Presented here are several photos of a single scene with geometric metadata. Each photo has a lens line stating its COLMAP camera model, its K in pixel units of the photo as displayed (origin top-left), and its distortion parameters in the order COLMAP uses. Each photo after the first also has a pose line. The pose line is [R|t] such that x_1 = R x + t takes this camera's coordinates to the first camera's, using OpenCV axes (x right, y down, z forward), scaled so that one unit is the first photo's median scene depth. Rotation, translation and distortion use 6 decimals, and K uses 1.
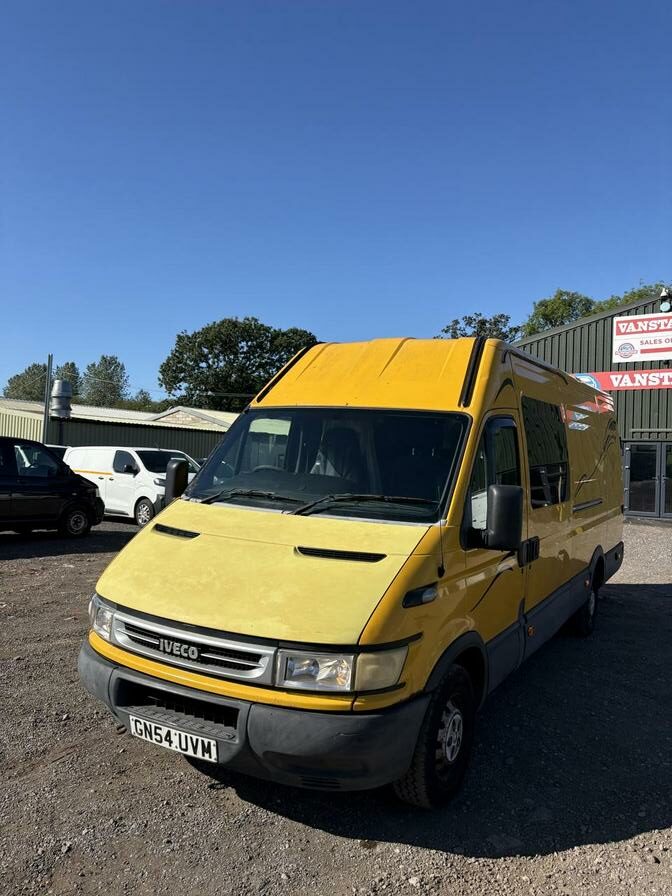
lens RADIAL K [[674.0, 0, 336.0], [0, 674.0, 448.0], [0, 0, 1]] dist [0.058774, -0.061618]
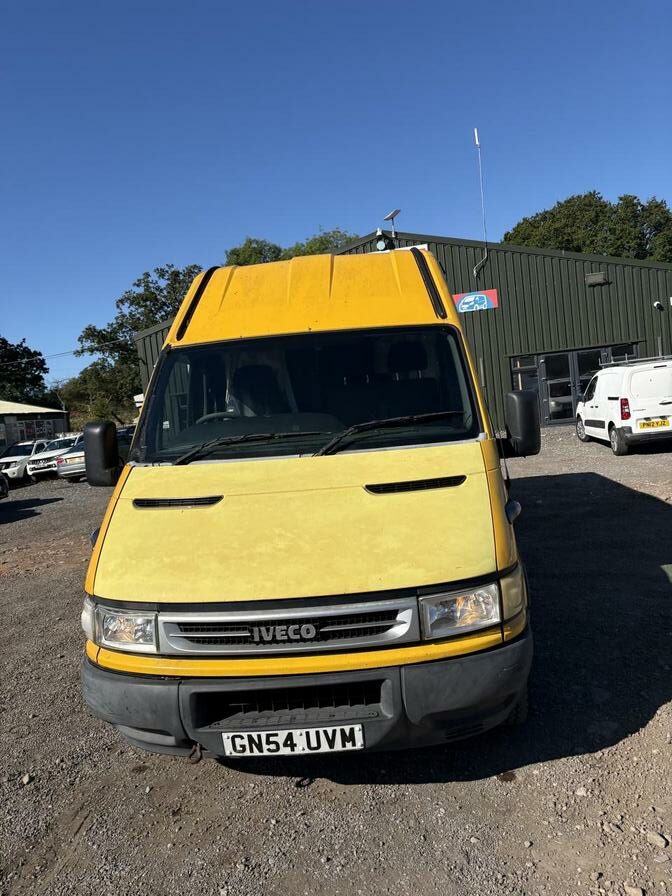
lens RADIAL K [[674.0, 0, 336.0], [0, 674.0, 448.0], [0, 0, 1]] dist [0.058774, -0.061618]
pose [[0.894708, -0.155929, 0.418551, -0.472867], [0.128696, 0.987340, 0.092724, 0.014989], [-0.427710, -0.029095, 0.903448, 0.257248]]
